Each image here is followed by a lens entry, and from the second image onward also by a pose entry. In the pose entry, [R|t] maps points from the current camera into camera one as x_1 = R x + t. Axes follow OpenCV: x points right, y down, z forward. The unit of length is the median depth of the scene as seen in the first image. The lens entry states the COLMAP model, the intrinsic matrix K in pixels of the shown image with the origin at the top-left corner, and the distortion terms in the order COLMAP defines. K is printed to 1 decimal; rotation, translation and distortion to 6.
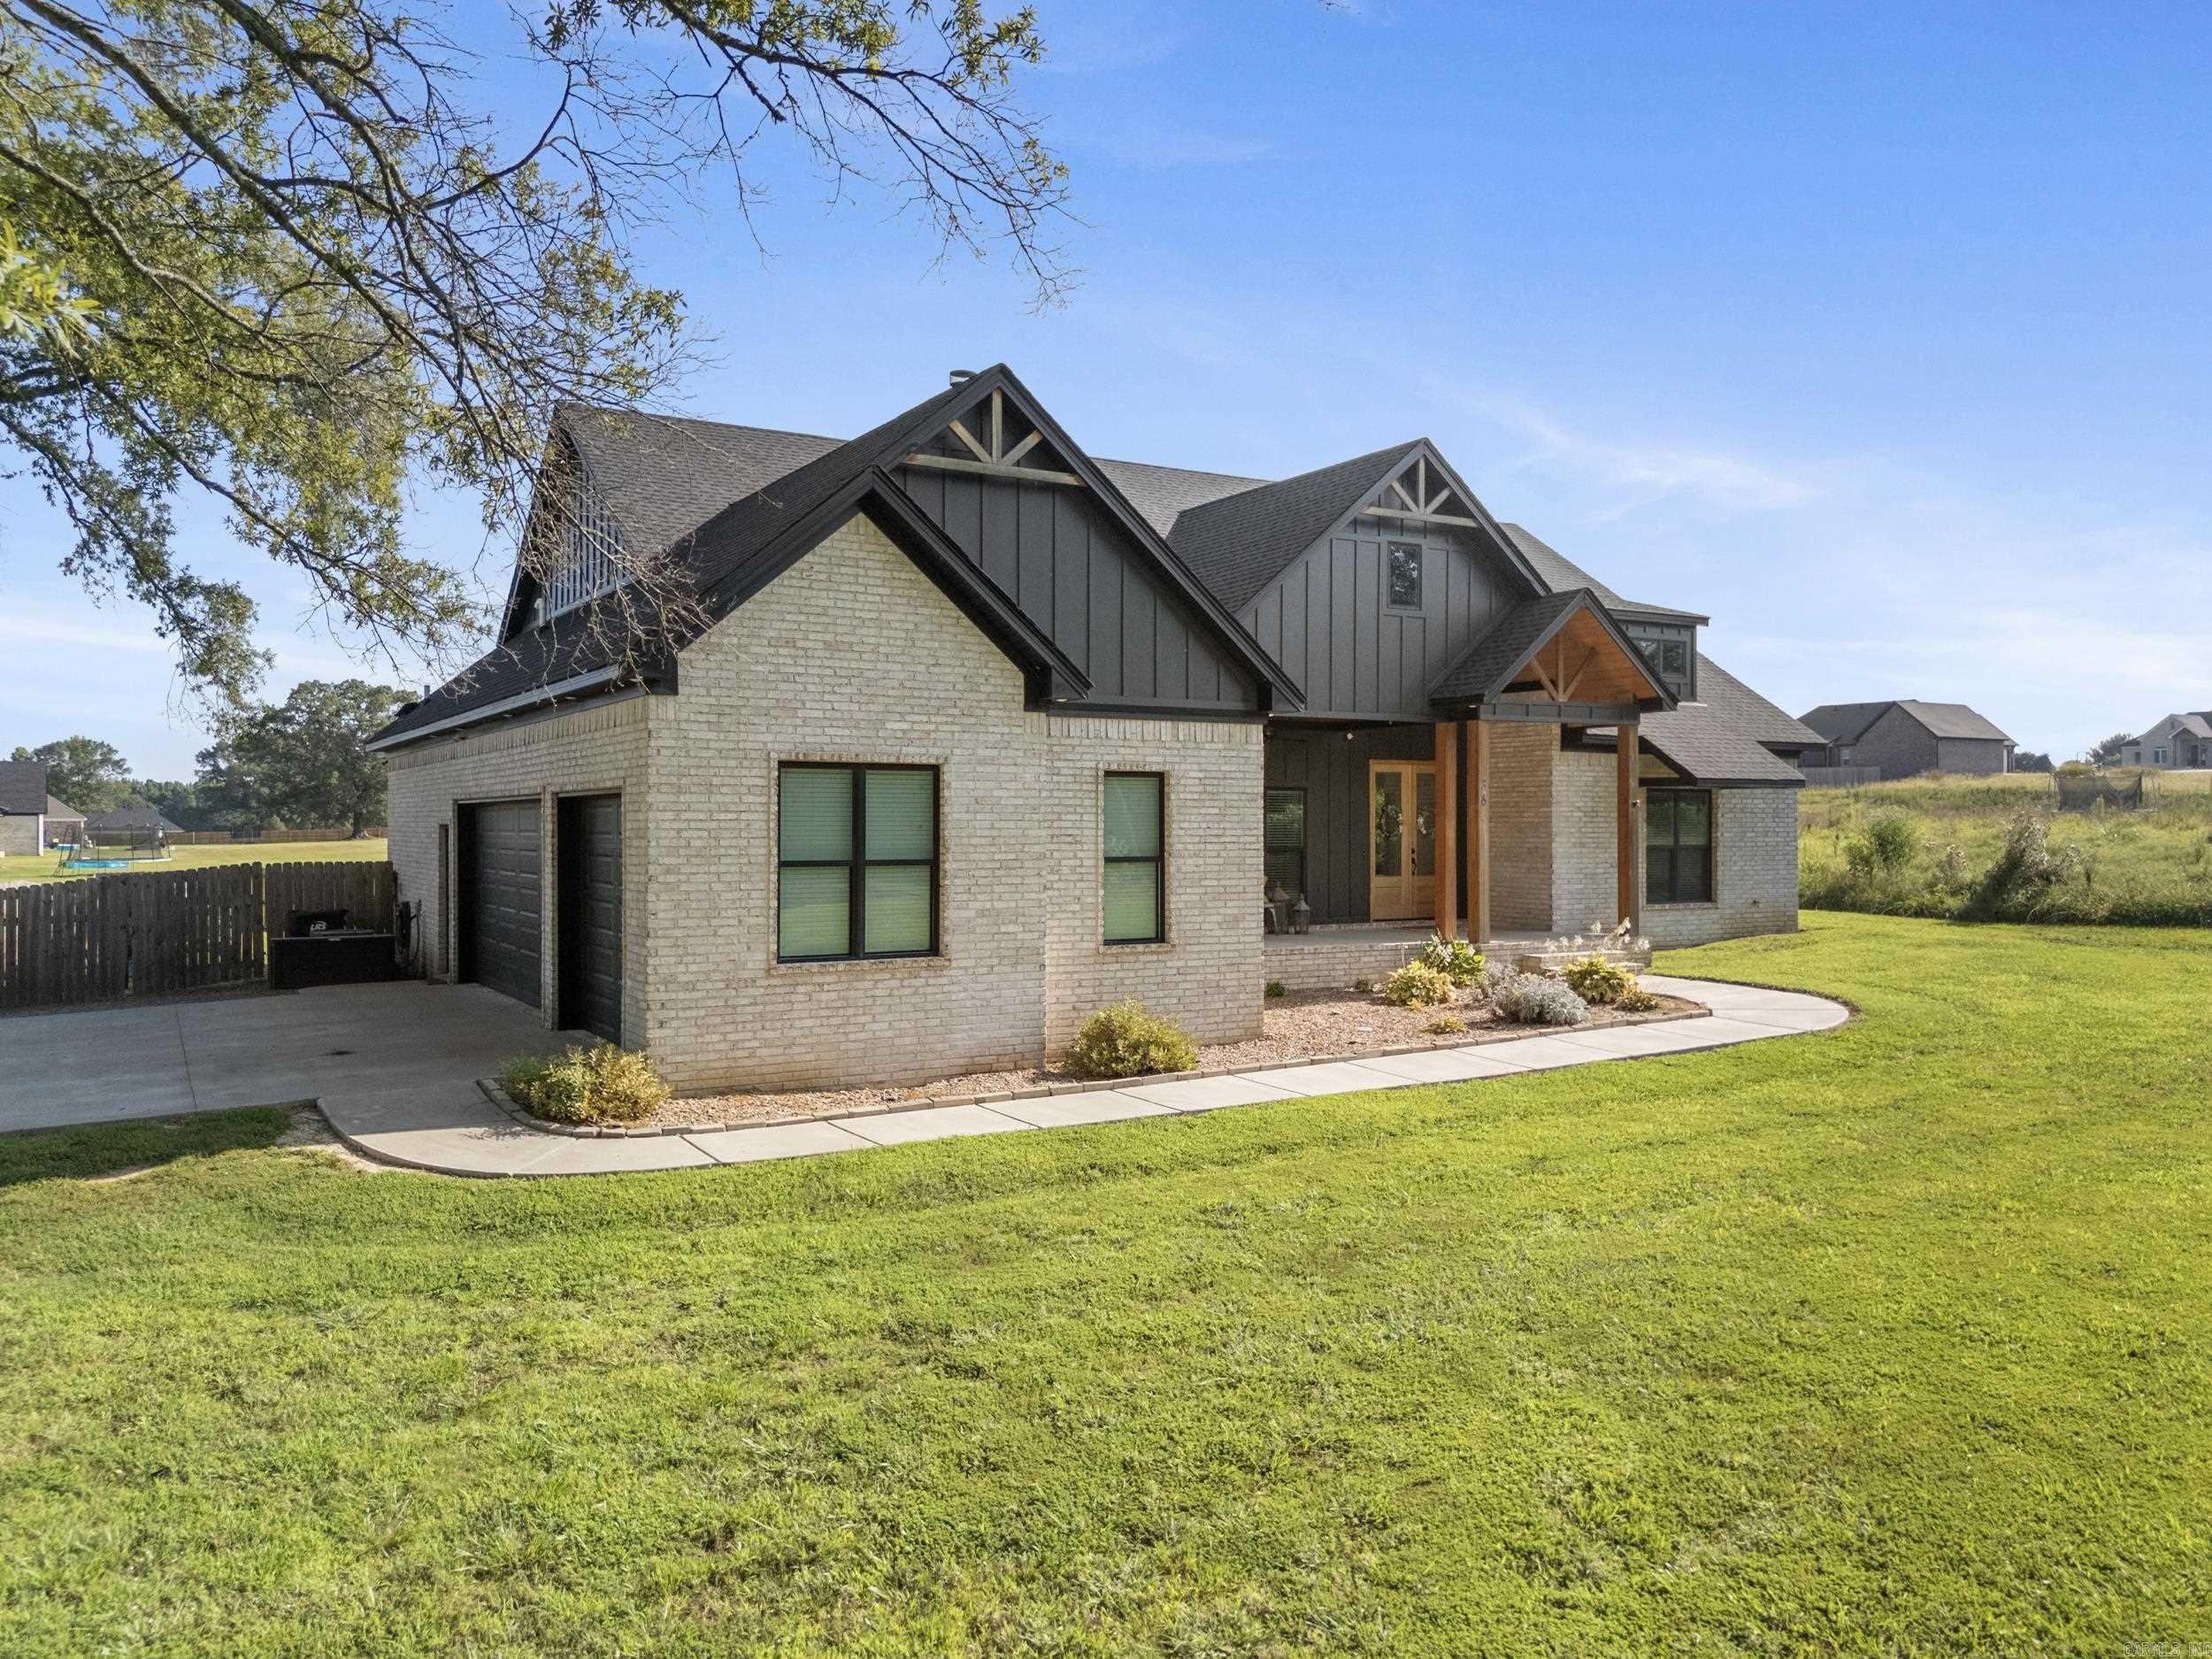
lens RADIAL K [[1579.2, 0, 1098.7], [0, 1579.2, 823.1], [0, 0, 1]] dist [0.044158, -0.031255]
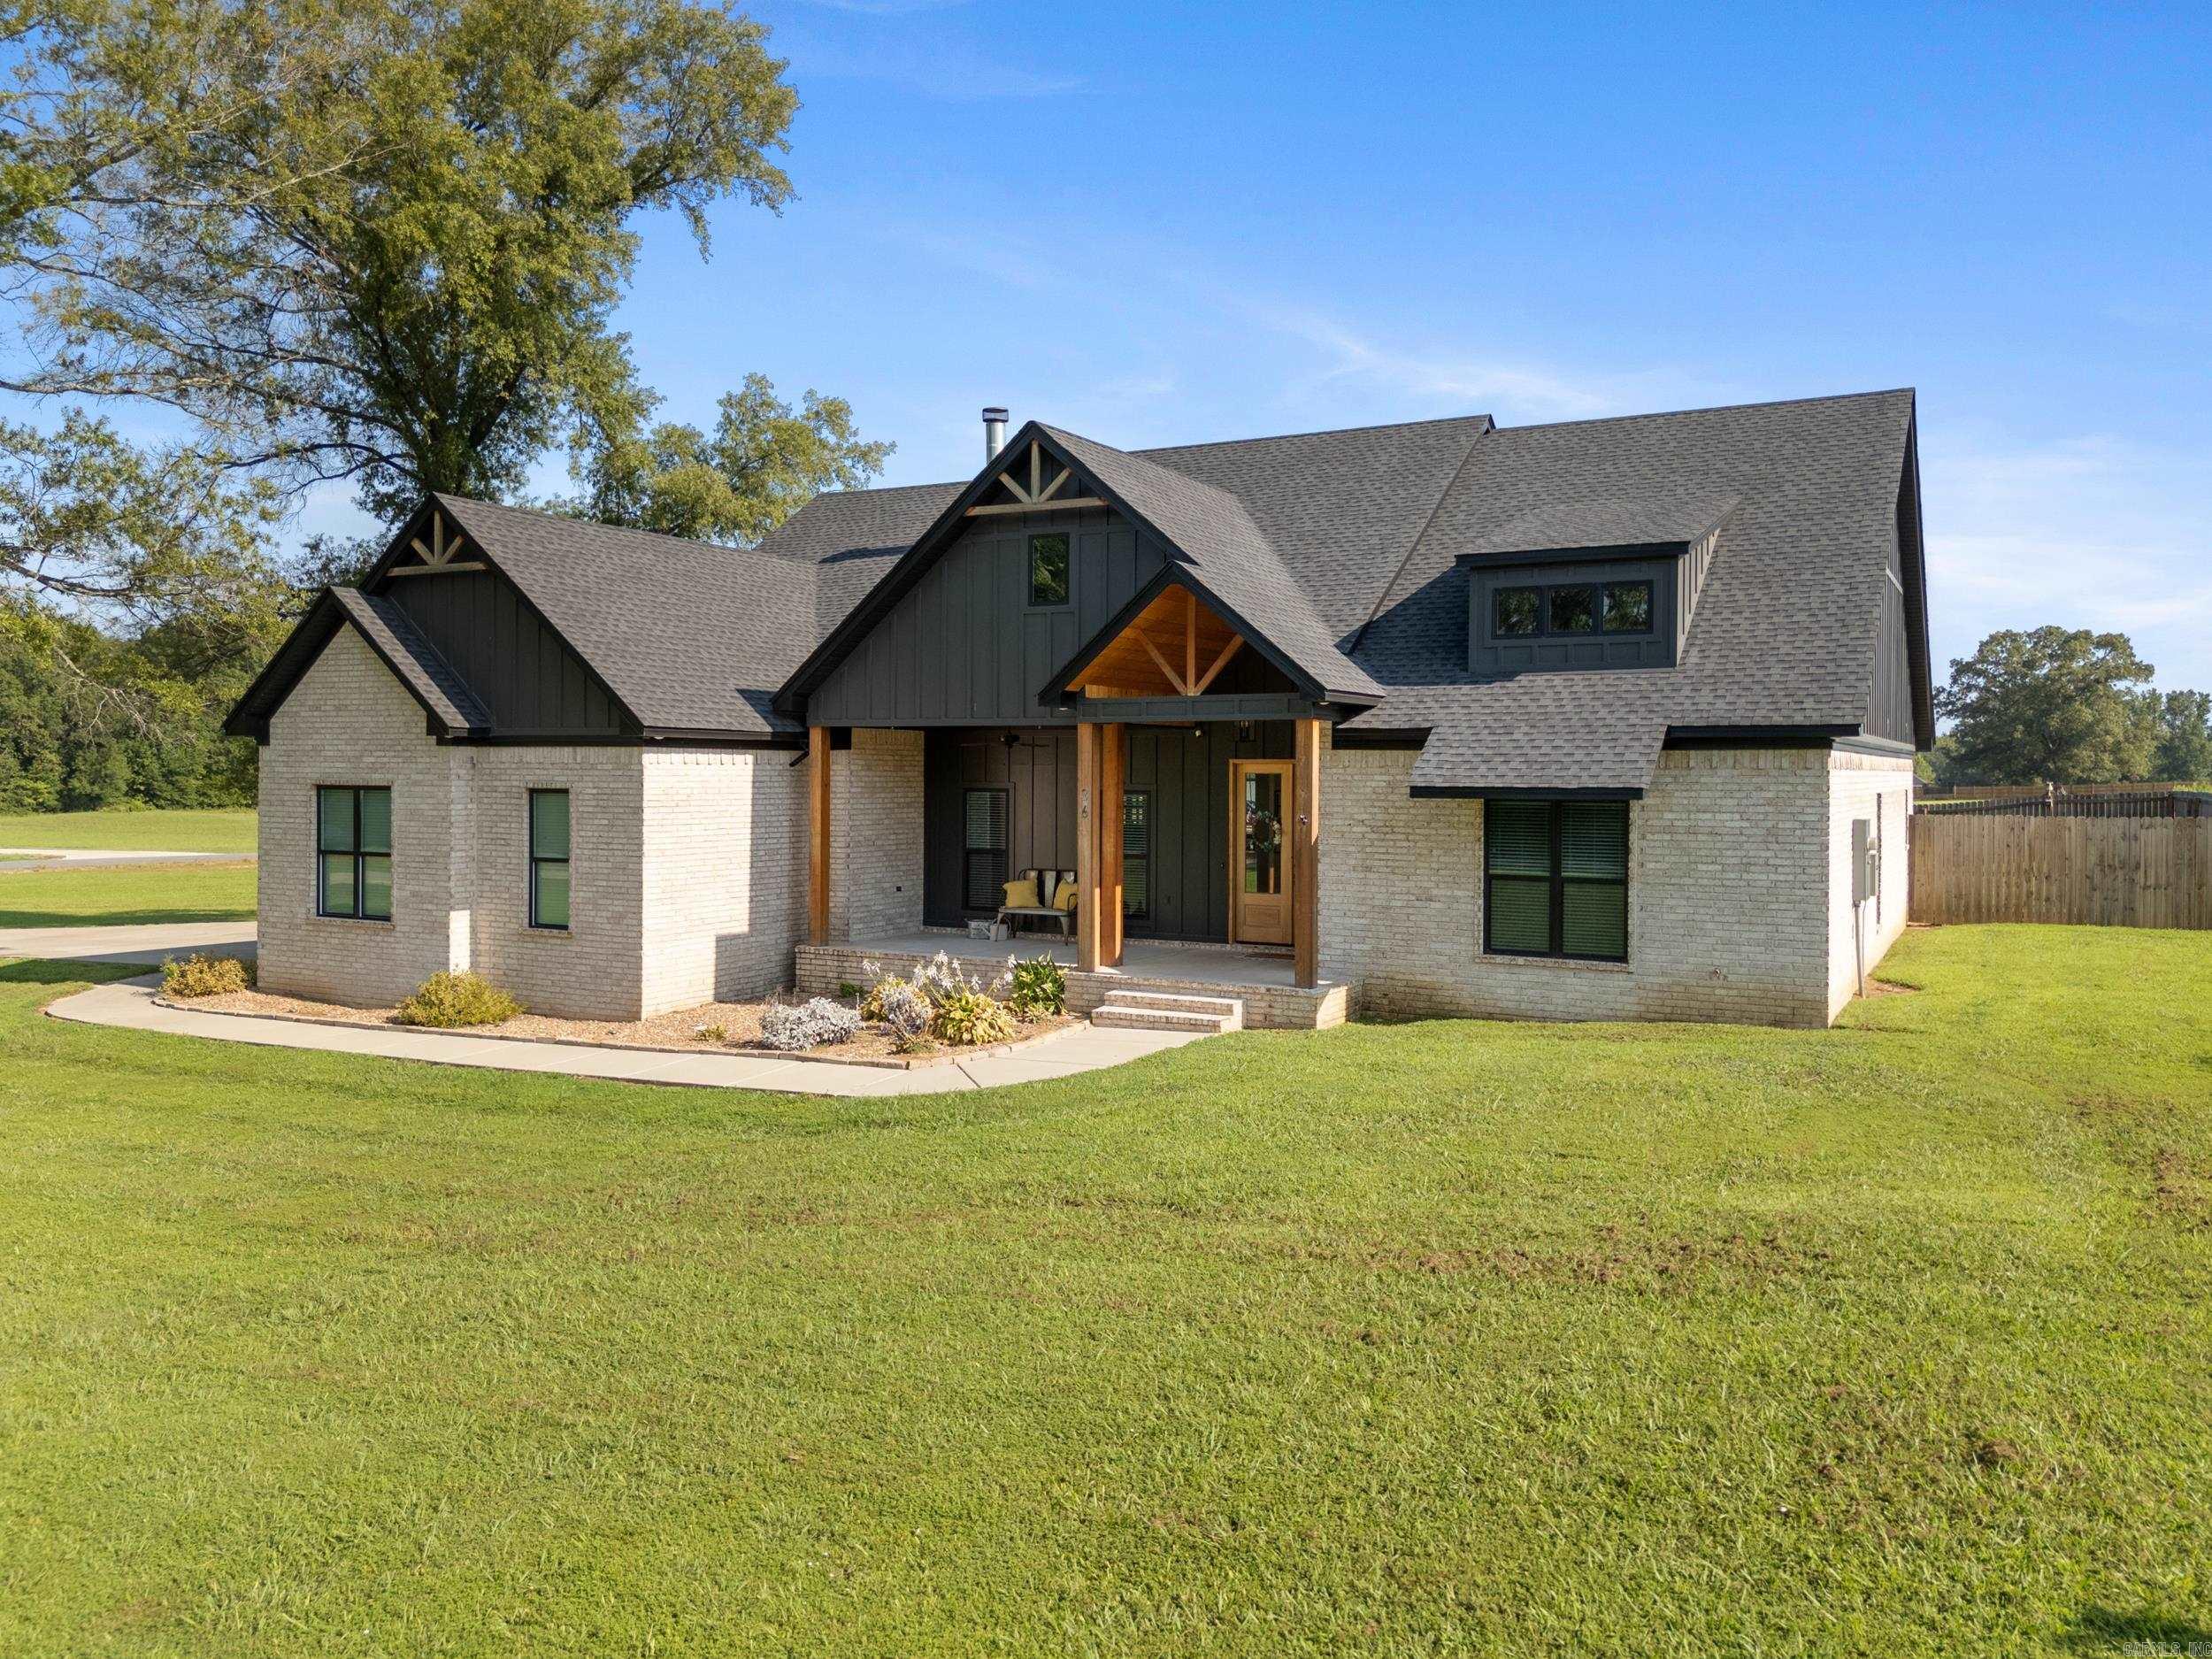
lens RADIAL K [[1579.2, 0, 1105.5], [0, 1579.2, 817.5], [0, 0, 1]] dist [0.044158, -0.031255]
pose [[0.533339, 0.028803, -0.845411, 1.010584], [-0.006738, 0.999533, 0.029803, -0.038268], [0.845875, -0.010198, 0.533284, 0.538135]]
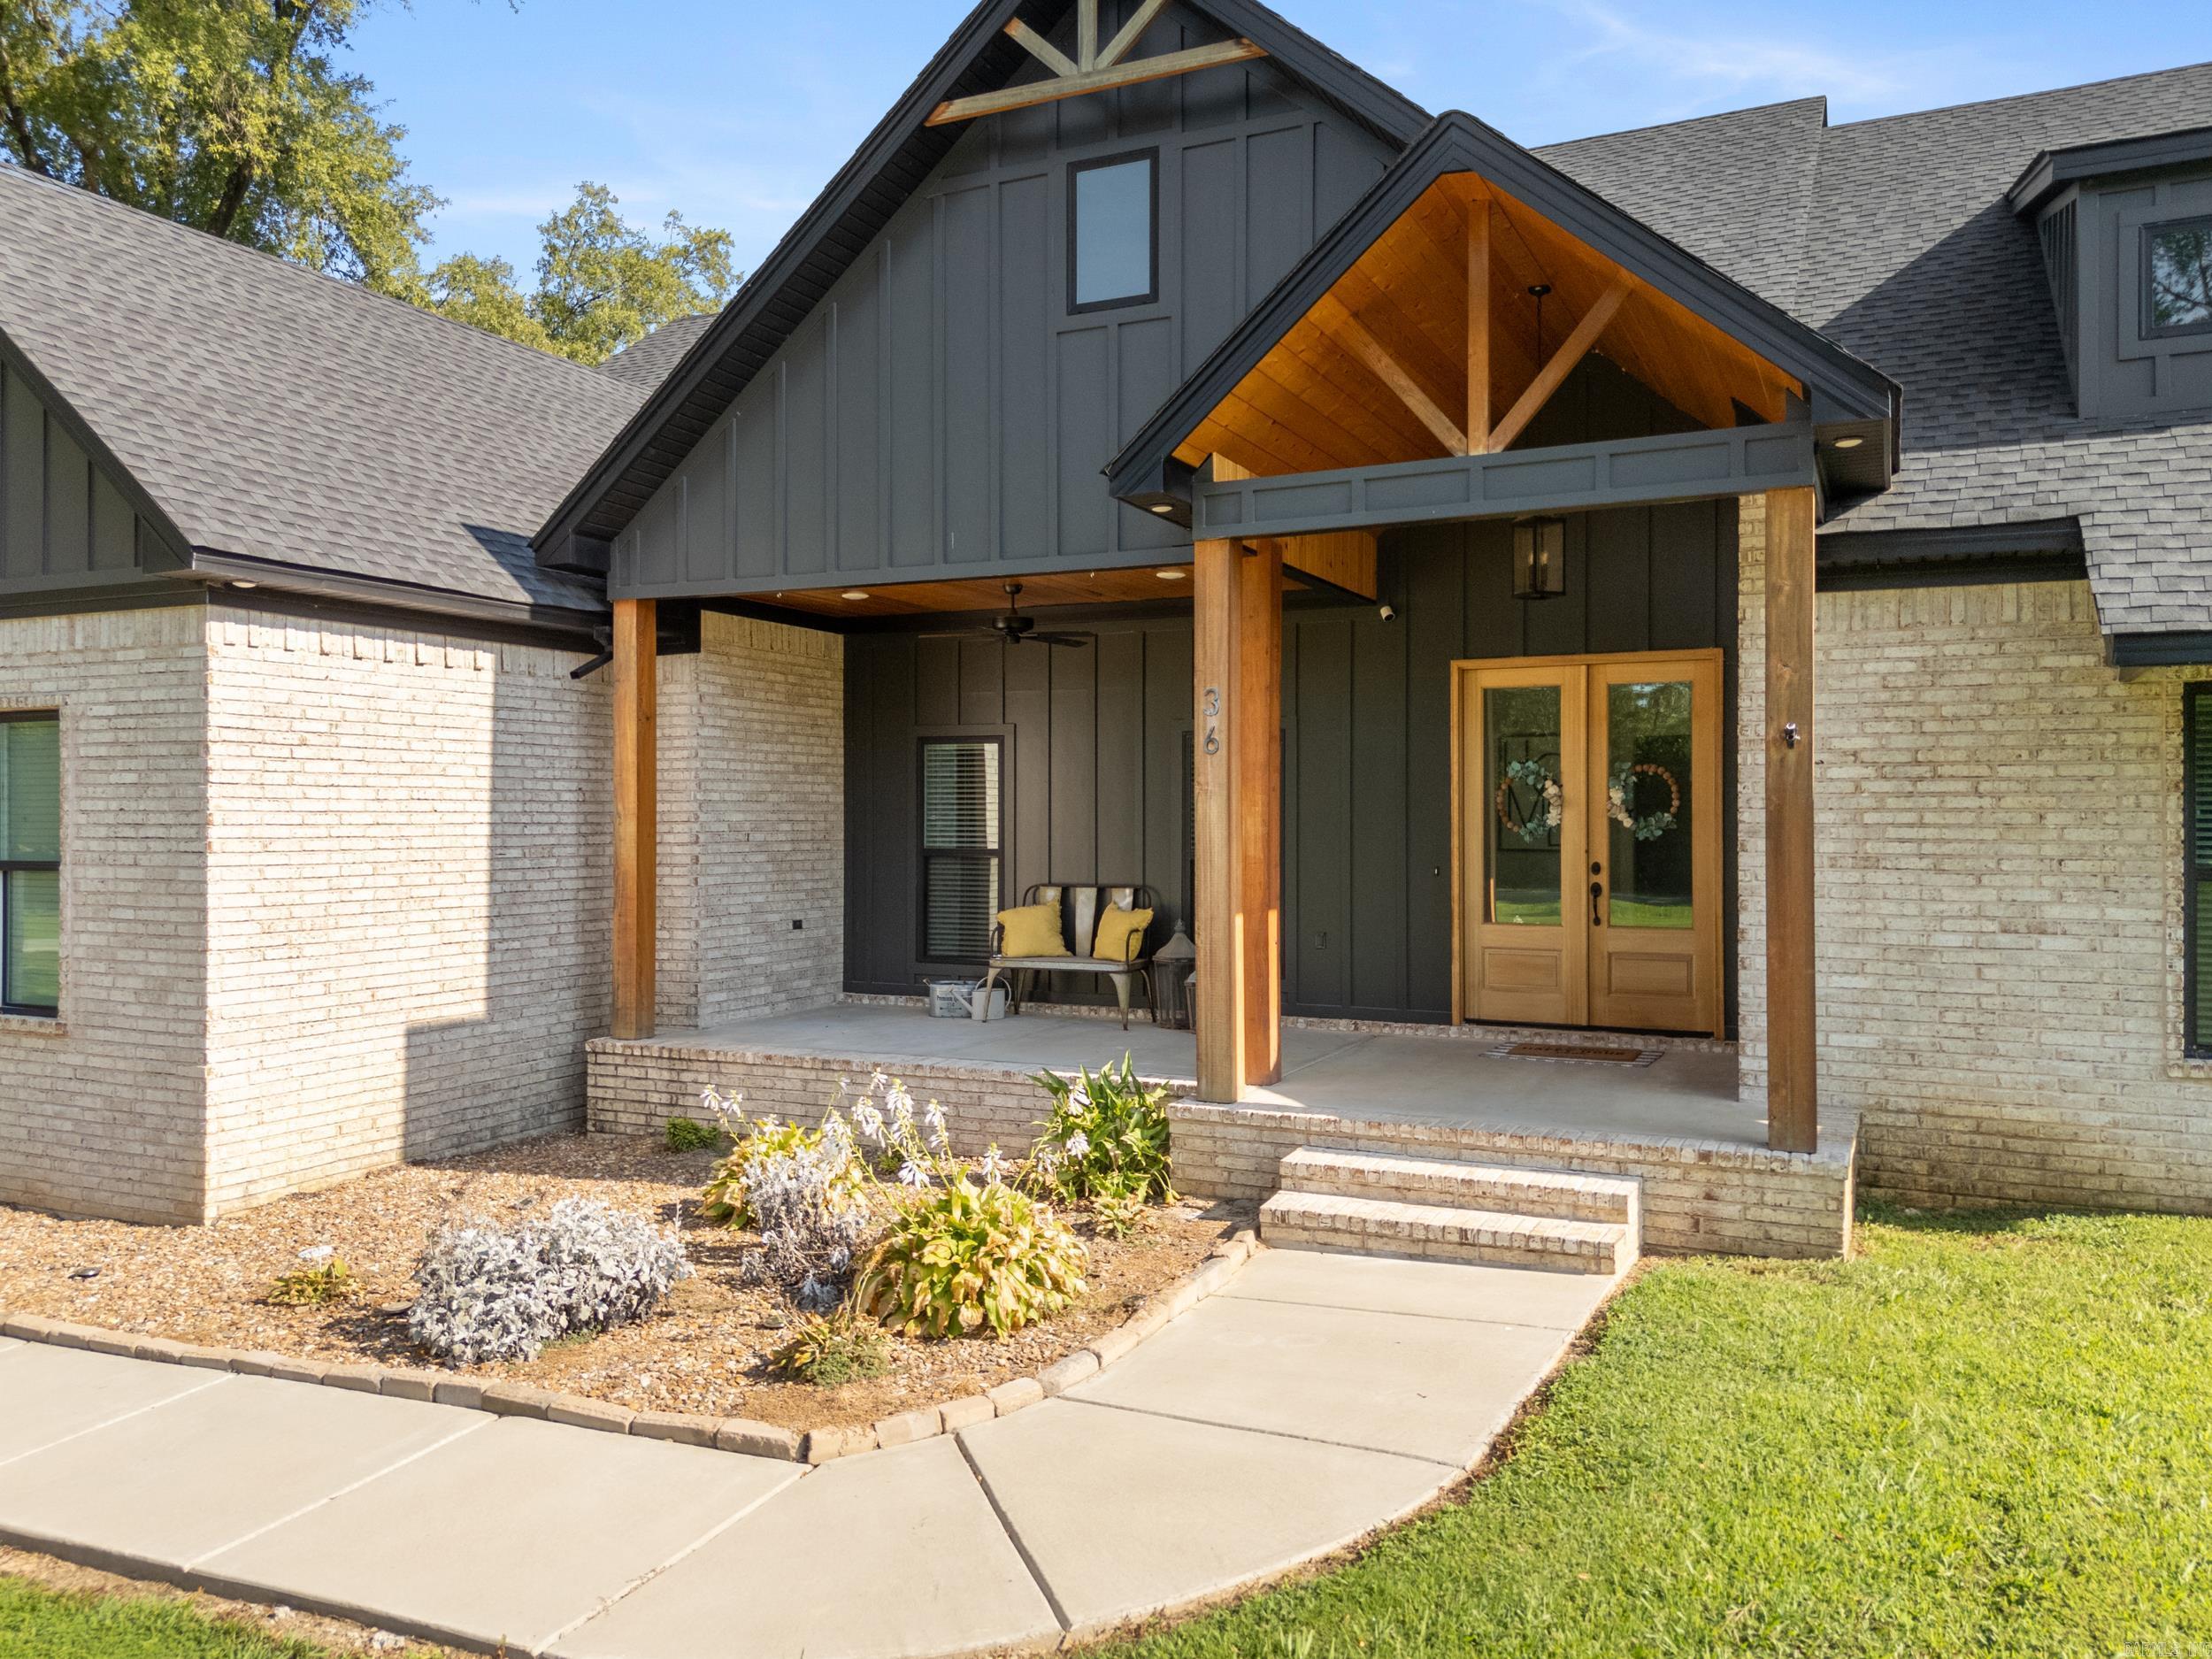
lens RADIAL K [[1579.2, 0, 1105.3], [0, 1579.2, 829.2], [0, 0, 1]] dist [0.044158, -0.031255]
pose [[0.577266, 0.007112, -0.816525, 0.555890], [-0.000542, 0.999965, 0.008326, 0.004319], [0.816556, -0.004364, 0.577250, 0.754566]]
